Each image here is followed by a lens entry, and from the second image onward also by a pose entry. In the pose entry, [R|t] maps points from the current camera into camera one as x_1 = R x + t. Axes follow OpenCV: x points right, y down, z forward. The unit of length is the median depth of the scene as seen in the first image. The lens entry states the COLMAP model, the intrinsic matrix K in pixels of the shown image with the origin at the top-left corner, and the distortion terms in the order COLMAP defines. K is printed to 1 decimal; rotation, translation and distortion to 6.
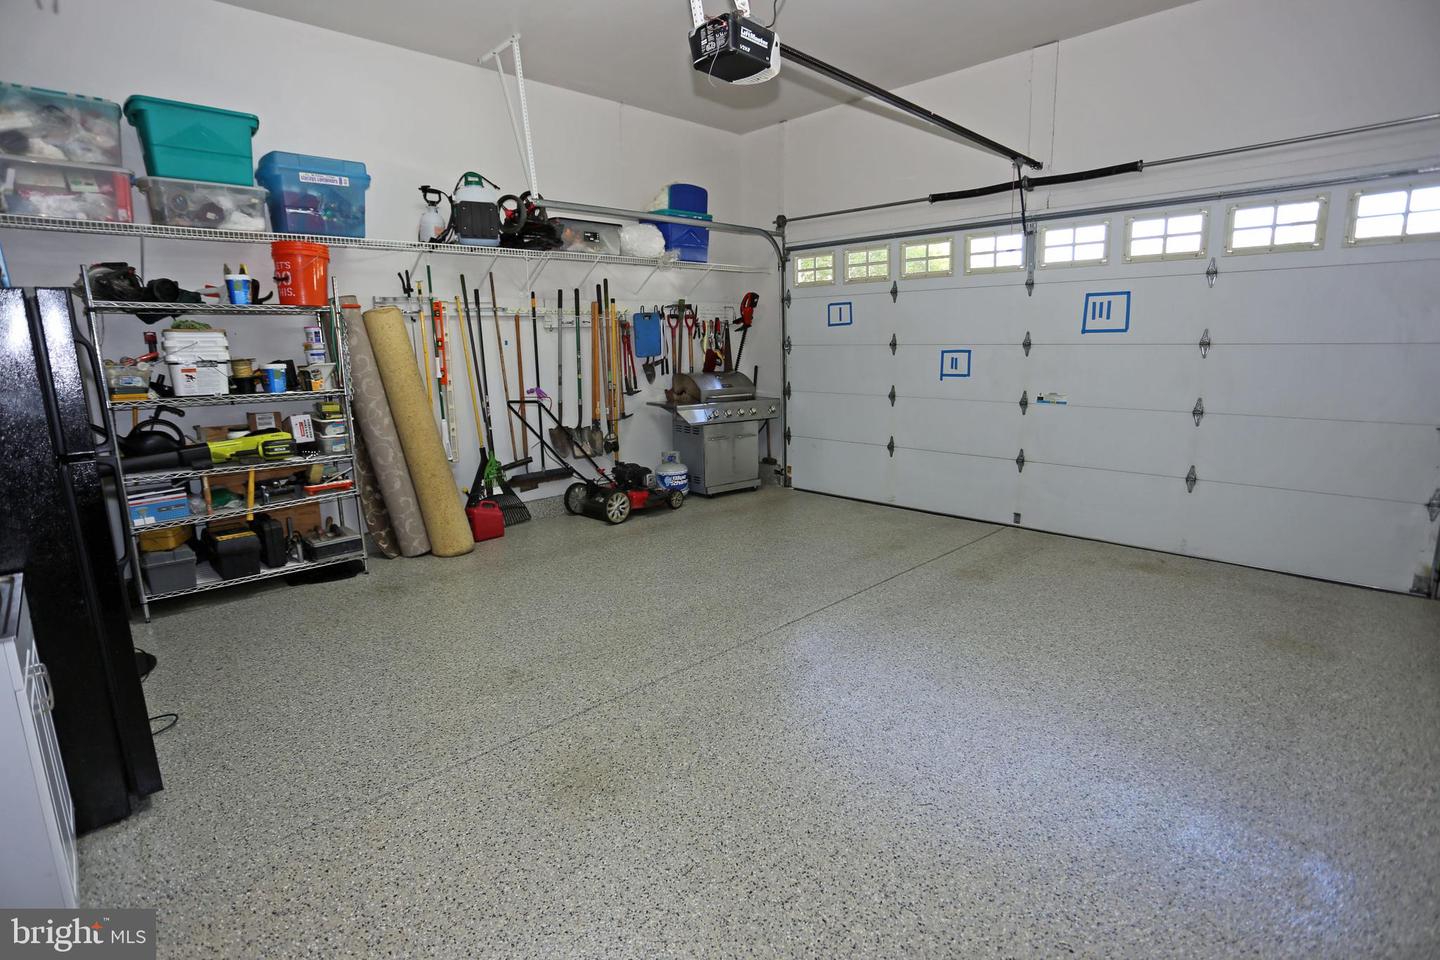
lens RADIAL K [[711.1, 0, 721.9], [0, 711.1, 469.5], [0, 0, 1]] dist [-0.067485, 0.023548]
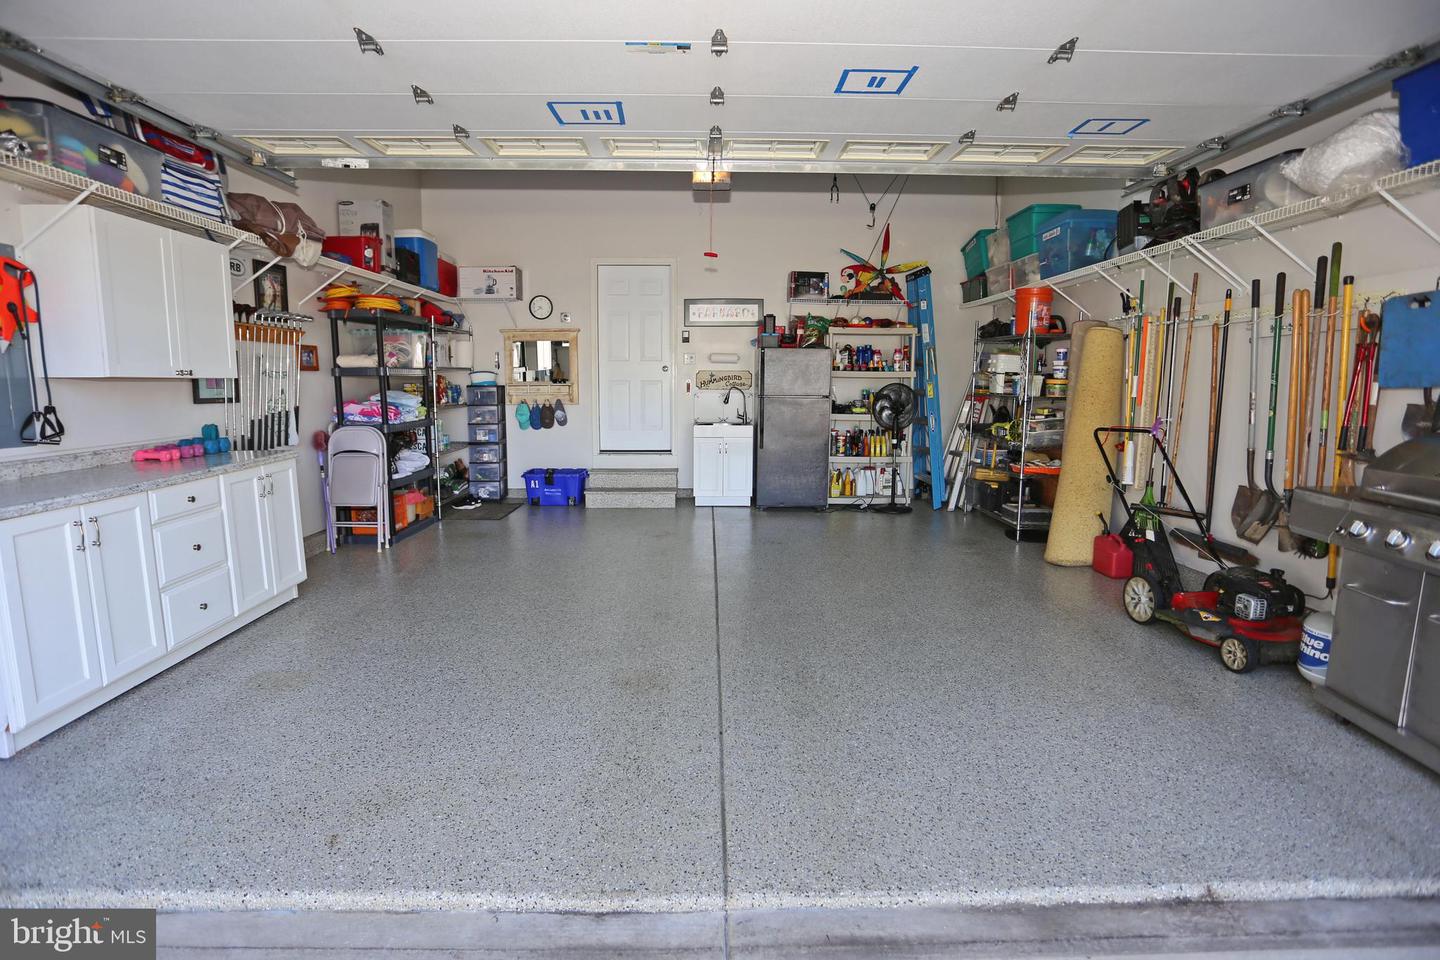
lens RADIAL K [[711.1, 0, 721.9], [0, 711.1, 469.5], [0, 0, 1]] dist [-0.067485, 0.023548]
pose [[-0.692016, 0.106950, -0.713915, 0.592734], [-0.118721, 0.958637, 0.258691, -0.190196], [0.712053, 0.263775, -0.650695, 1.103481]]
